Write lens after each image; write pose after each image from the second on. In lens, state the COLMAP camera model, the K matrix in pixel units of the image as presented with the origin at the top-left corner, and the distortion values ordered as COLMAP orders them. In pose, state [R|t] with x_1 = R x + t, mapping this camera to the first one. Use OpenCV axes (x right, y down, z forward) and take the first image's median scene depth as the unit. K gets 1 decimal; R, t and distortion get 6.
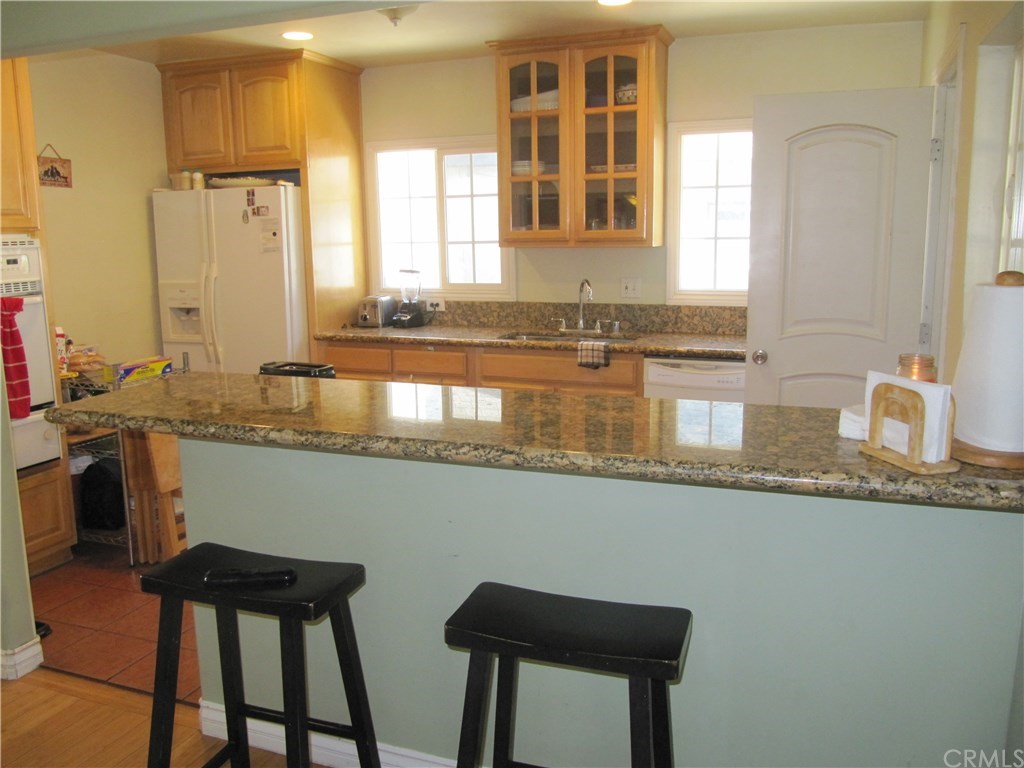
lens RADIAL K [[857.2, 0, 519.0], [0, 857.2, 380.4], [0, 0, 1]] dist [-0.054434, 0.020561]
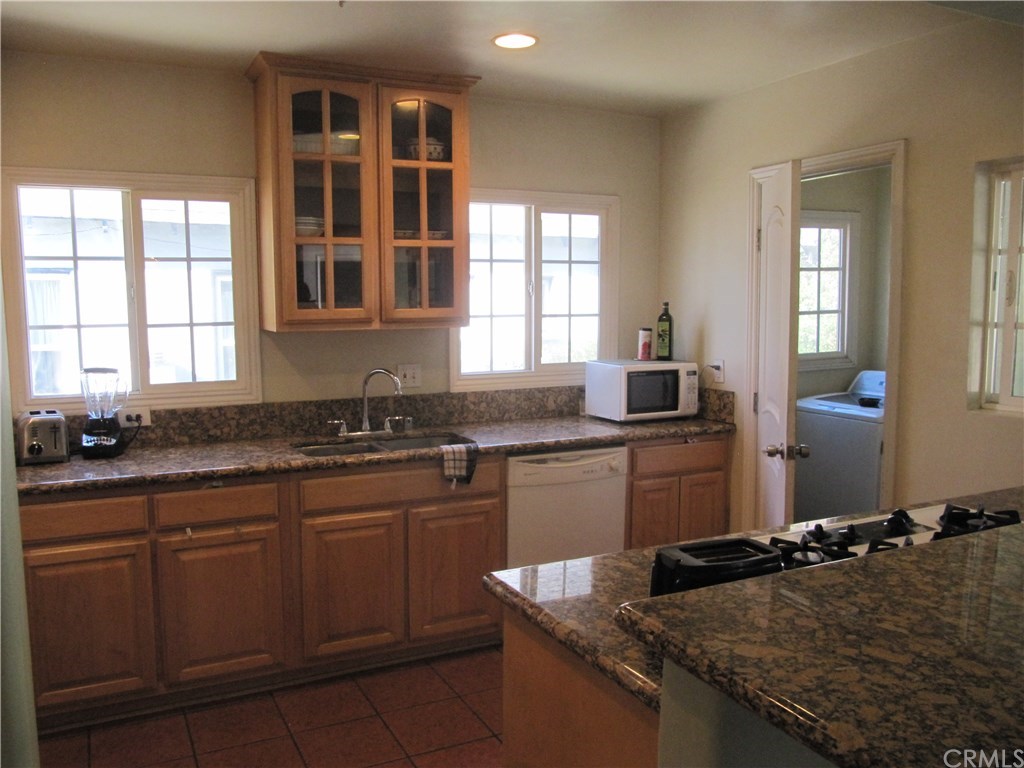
lens RADIAL K [[857.2, 0, 513.1], [0, 857.2, 389.0], [0, 0, 1]] dist [-0.054434, 0.020561]
pose [[0.673777, -0.073137, 0.735306, -0.426339], [0.118315, 0.992929, -0.009653, -0.076077], [-0.729401, 0.093502, 0.677666, 0.362569]]
